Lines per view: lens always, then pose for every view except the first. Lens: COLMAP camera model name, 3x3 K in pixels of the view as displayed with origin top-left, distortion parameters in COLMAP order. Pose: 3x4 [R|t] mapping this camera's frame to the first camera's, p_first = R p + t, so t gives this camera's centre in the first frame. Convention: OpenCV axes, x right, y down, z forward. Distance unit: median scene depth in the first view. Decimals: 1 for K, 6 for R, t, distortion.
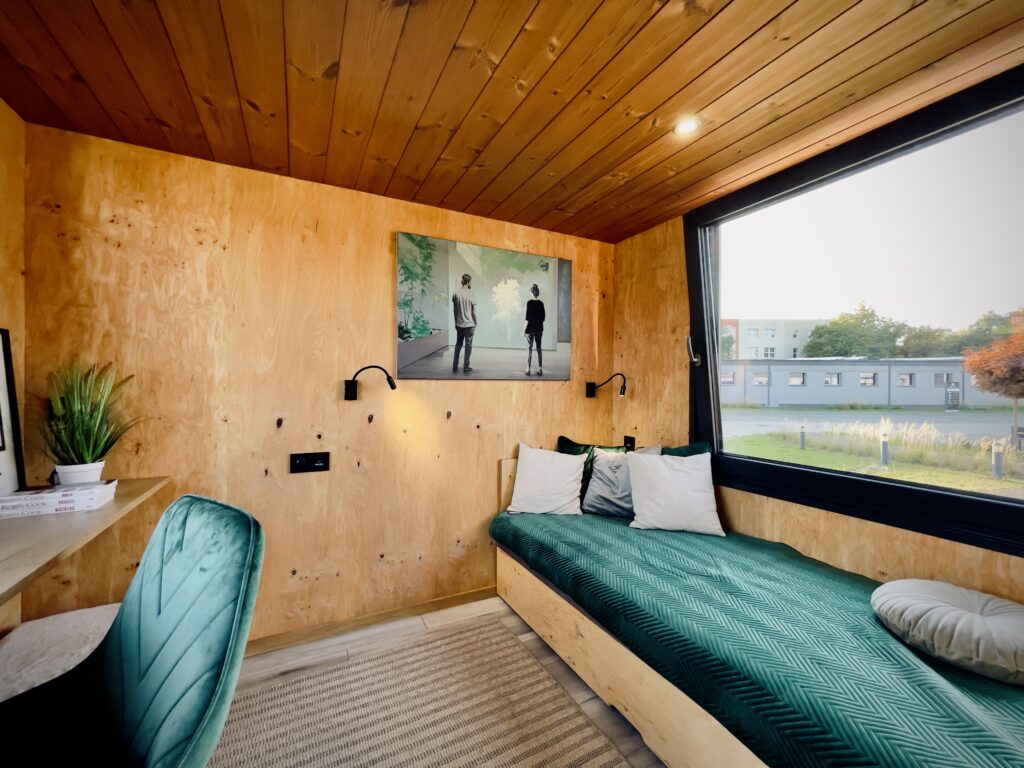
lens RADIAL K [[416.1, 0, 507.3], [0, 416.1, 388.3], [0, 0, 1]] dist [-0.009527, 0.008764]
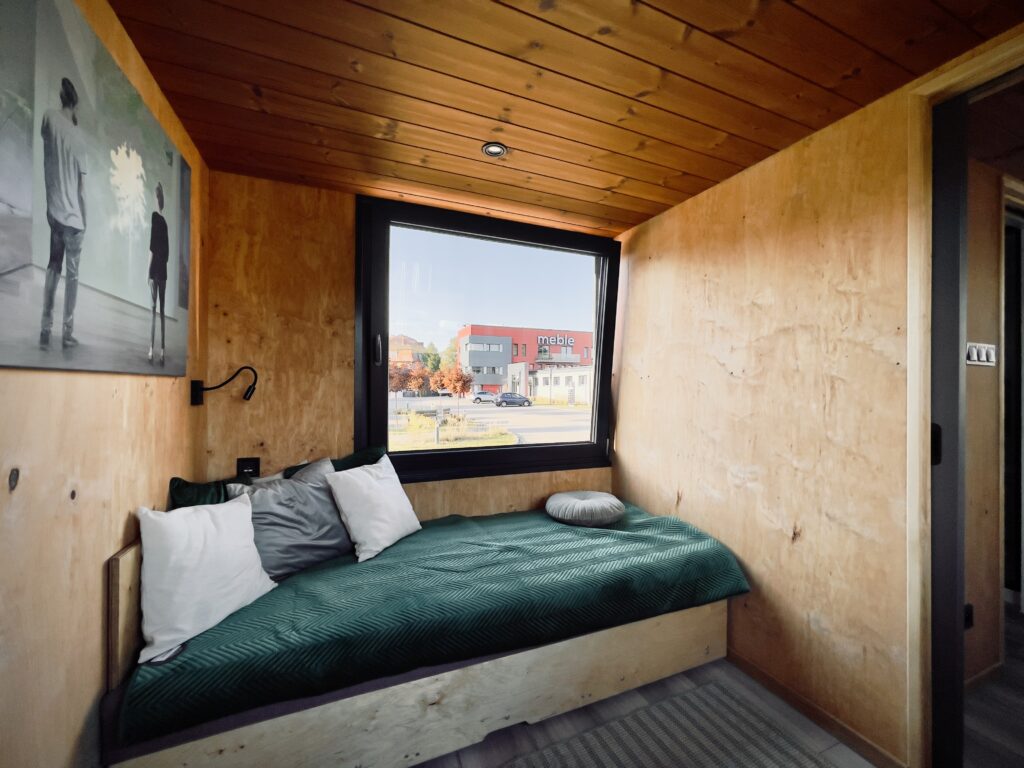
lens RADIAL K [[416.1, 0, 507.3], [0, 416.1, 388.3], [0, 0, 1]] dist [-0.009527, 0.008764]
pose [[0.067834, -0.006939, 0.997672, -0.423812], [0.003119, 0.999972, 0.006742, -0.006267], [-0.997692, 0.002654, 0.067854, 0.576935]]
